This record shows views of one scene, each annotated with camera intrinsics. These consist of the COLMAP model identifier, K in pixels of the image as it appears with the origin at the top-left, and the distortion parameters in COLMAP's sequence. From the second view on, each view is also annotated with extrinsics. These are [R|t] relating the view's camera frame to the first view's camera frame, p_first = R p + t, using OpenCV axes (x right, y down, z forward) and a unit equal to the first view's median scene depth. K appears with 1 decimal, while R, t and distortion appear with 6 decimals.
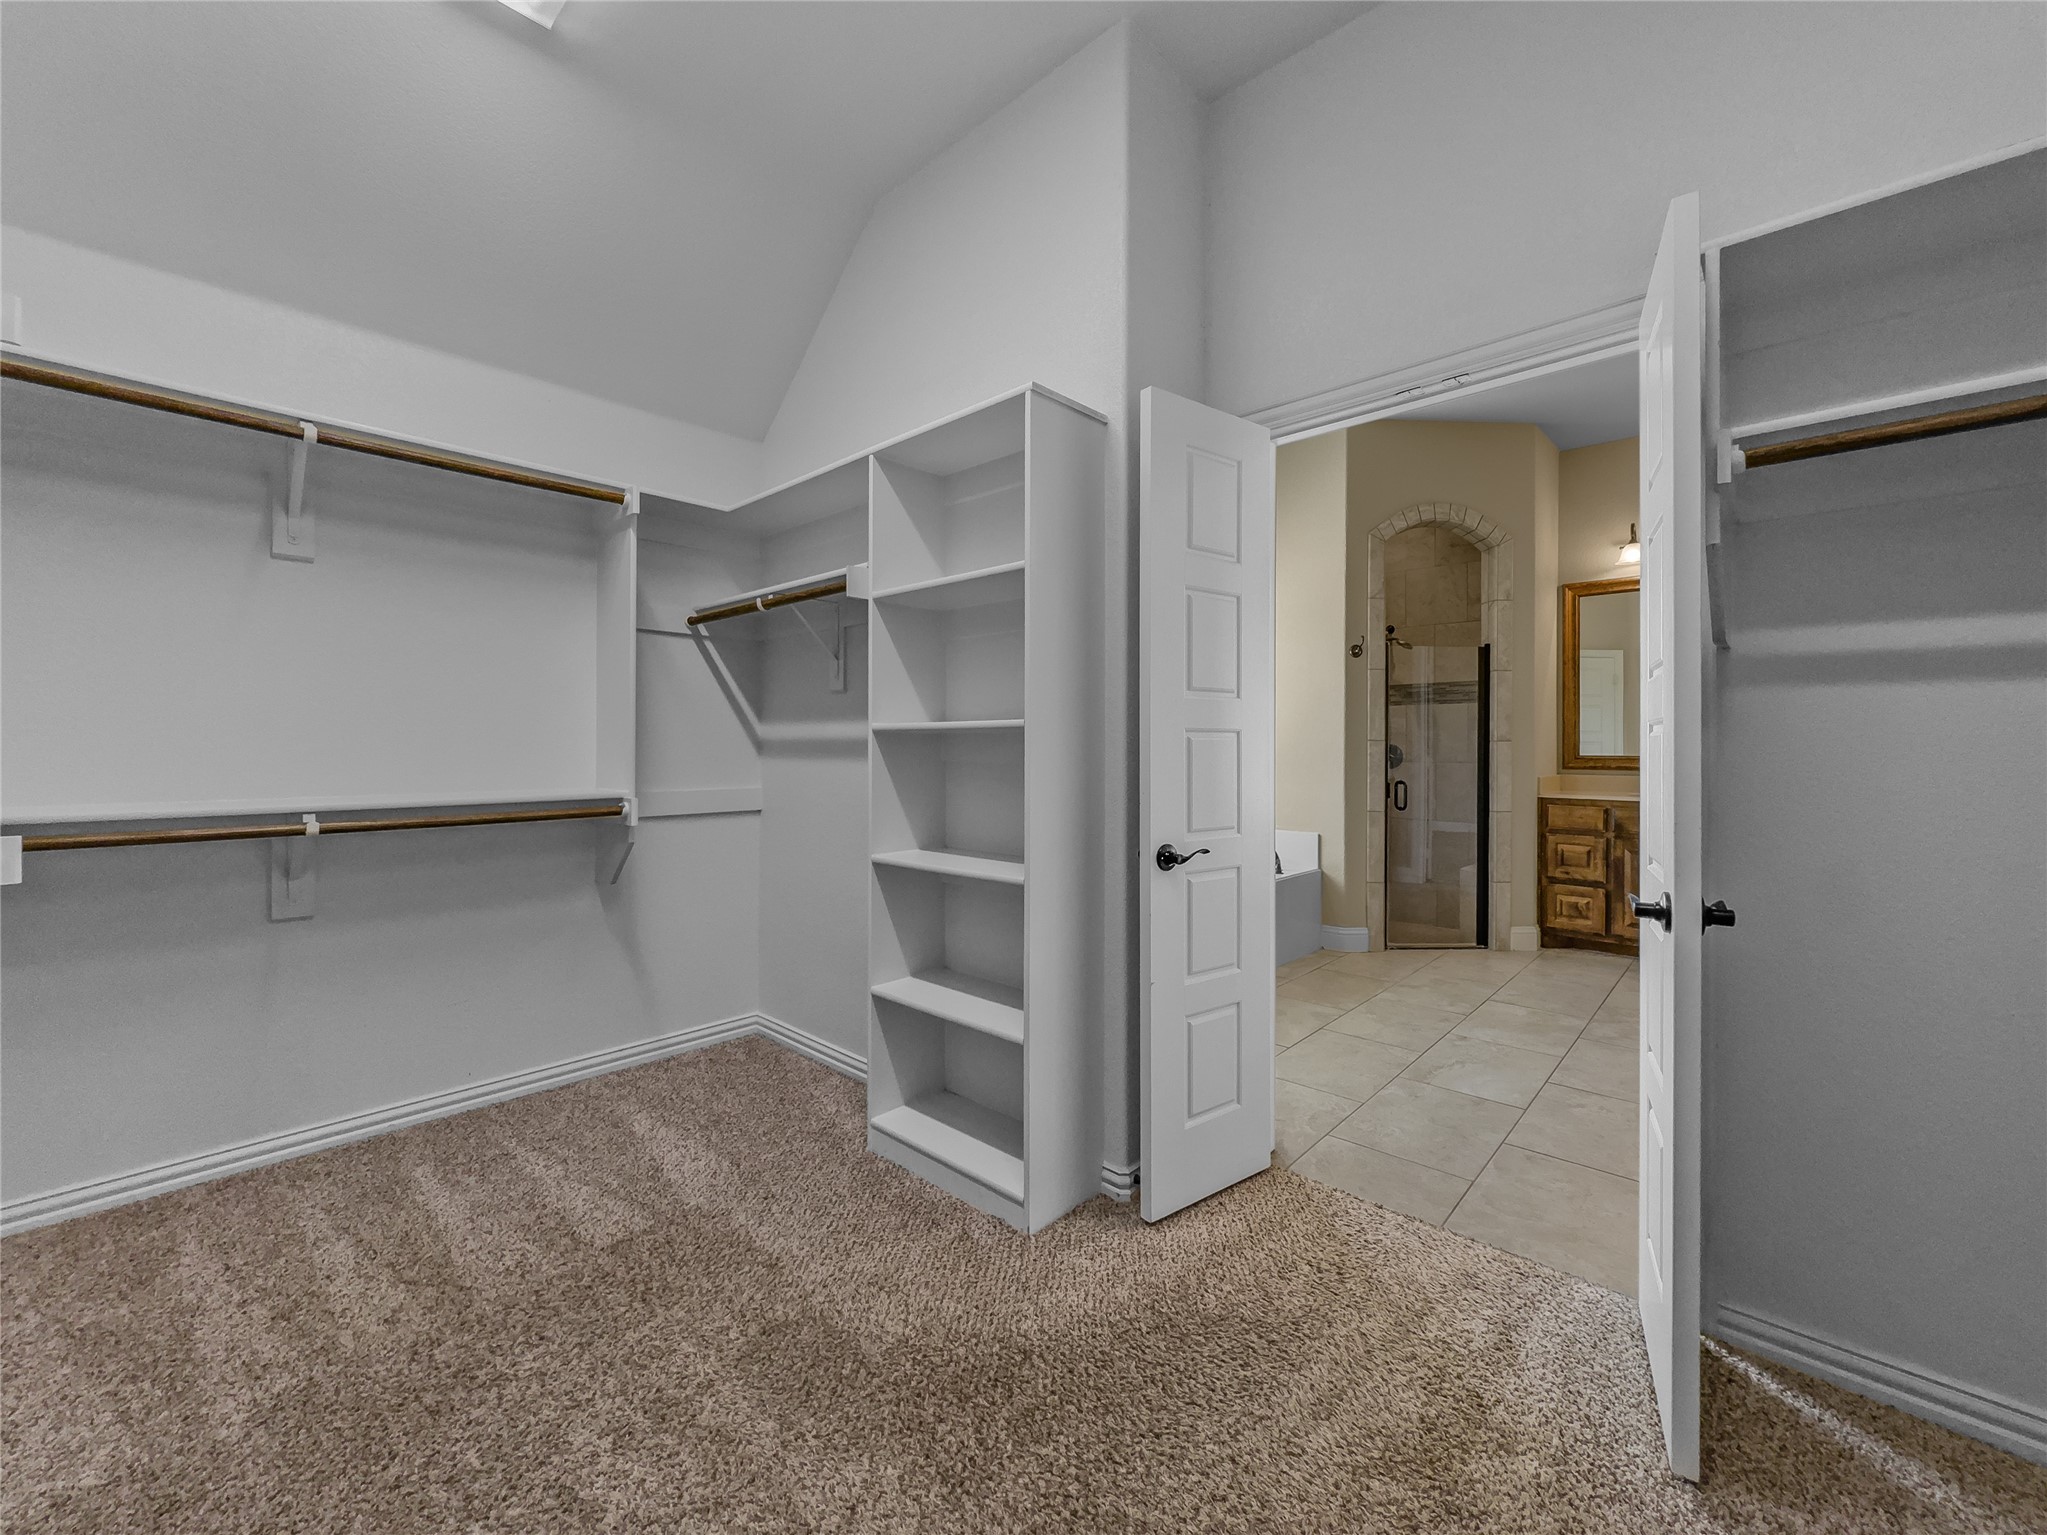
lens RADIAL K [[842.2, 0, 1016.9], [0, 842.2, 751.5], [0, 0, 1]] dist [-0.000028, 0.000123]
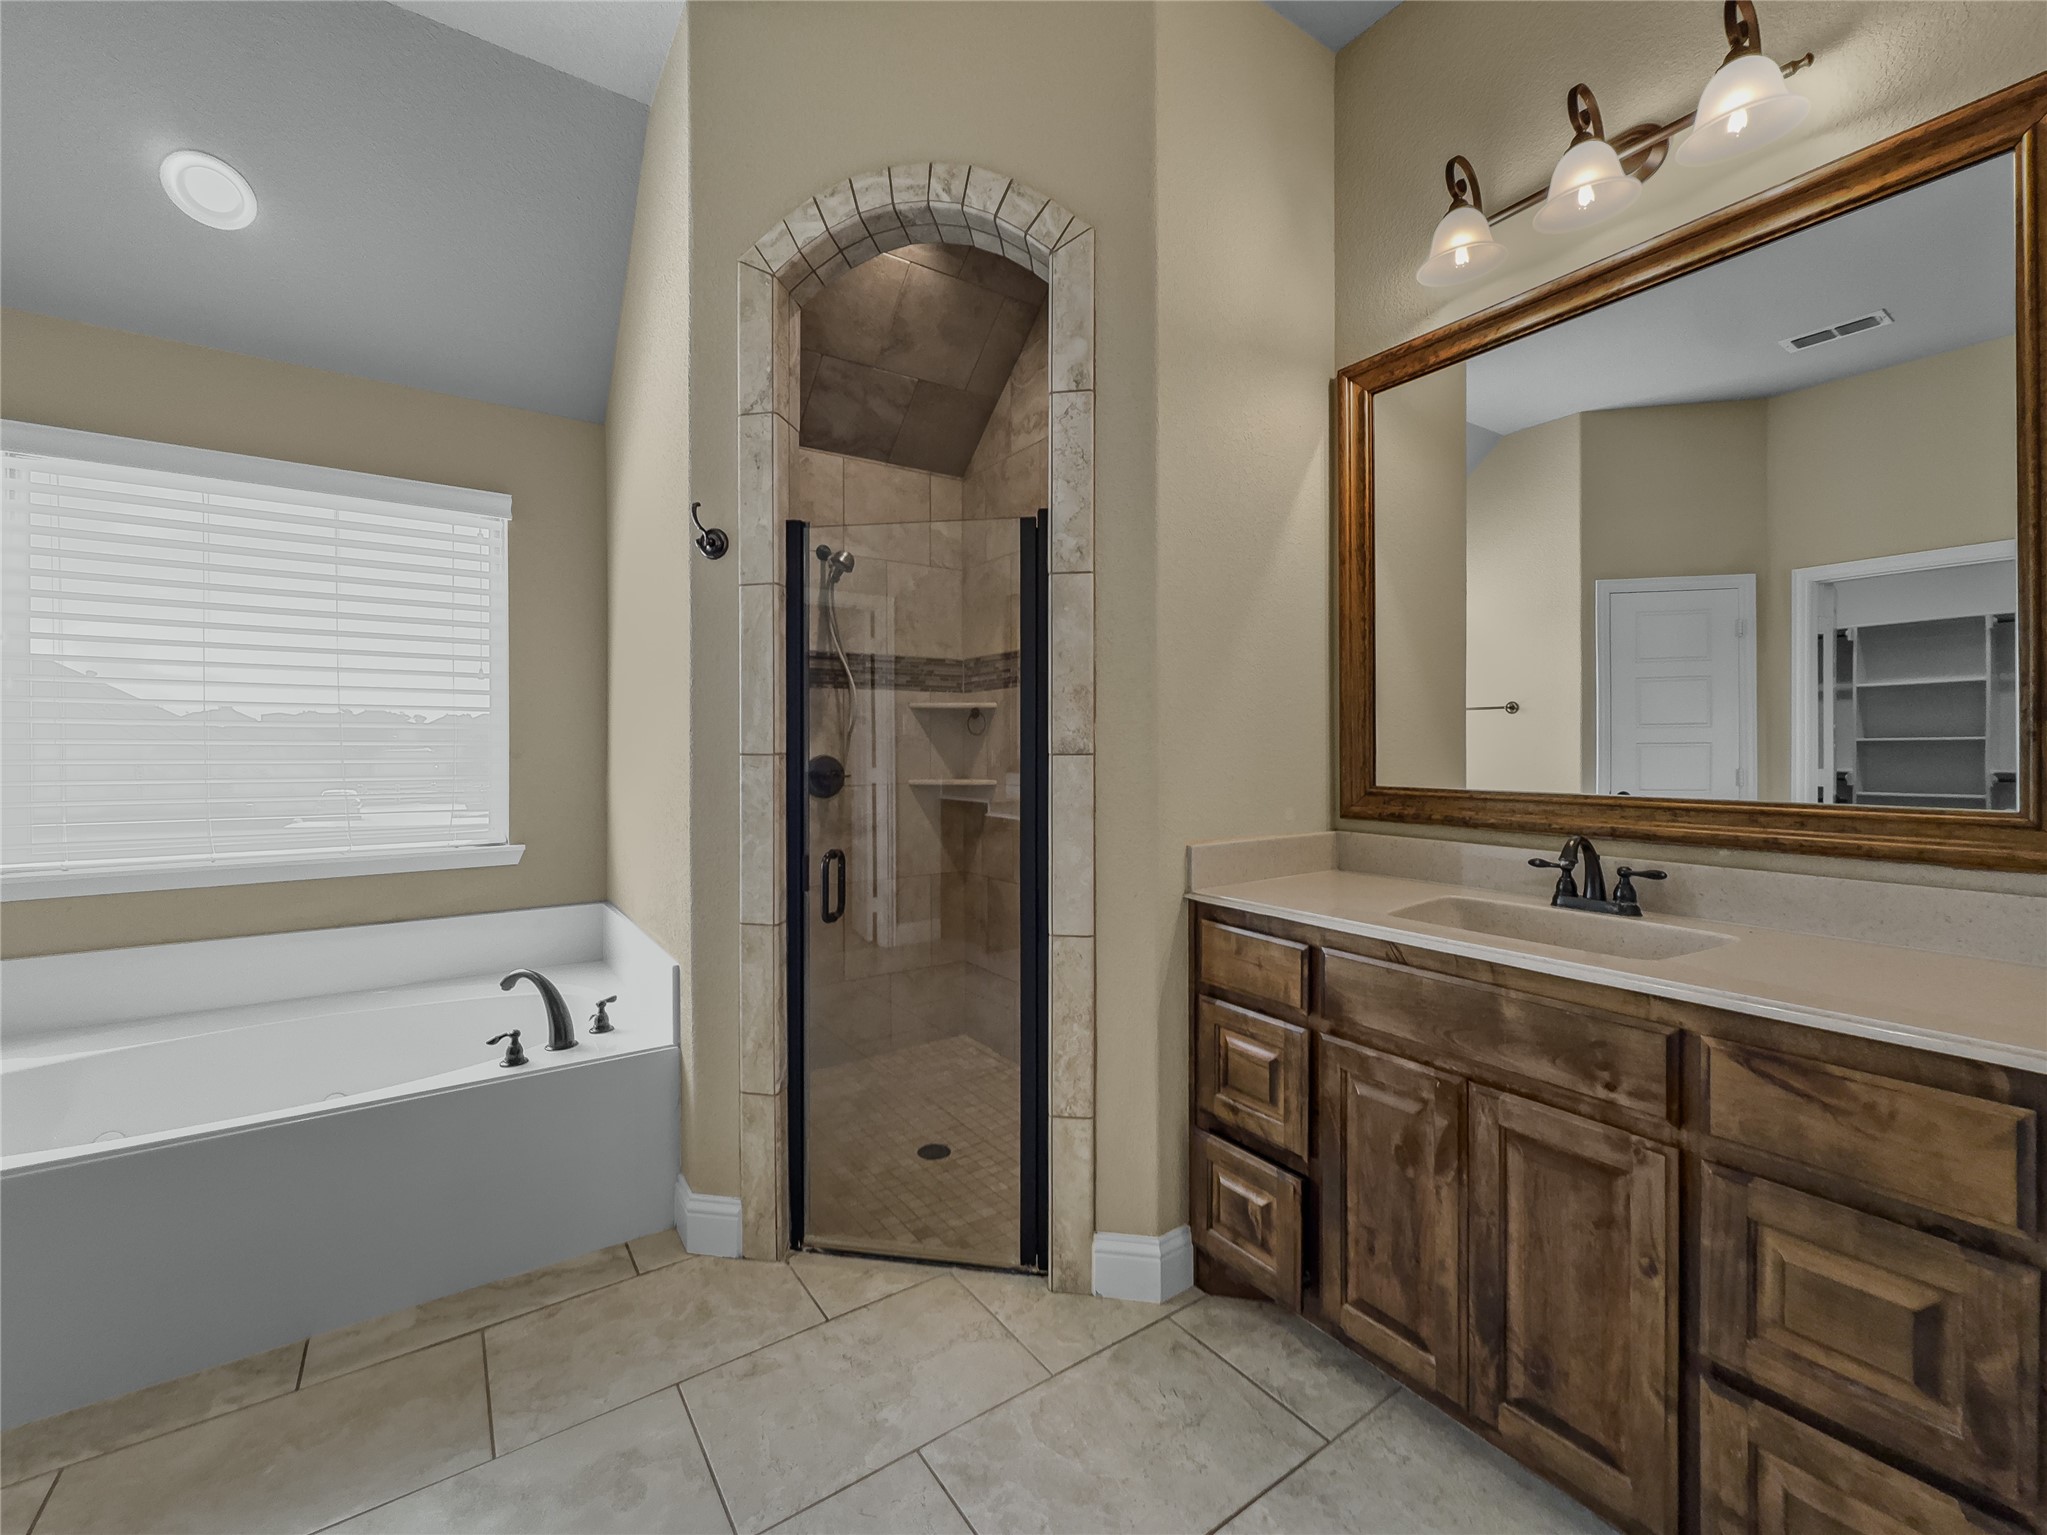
lens RADIAL K [[842.2, 0, 1016.9], [0, 842.2, 751.5], [0, 0, 1]] dist [-0.000028, 0.000123]
pose [[0.976617, -0.003122, -0.214964, 0.300469], [0.002099, 0.999985, -0.004989, -0.005387], [0.214976, 0.004422, 0.976609, 0.289496]]
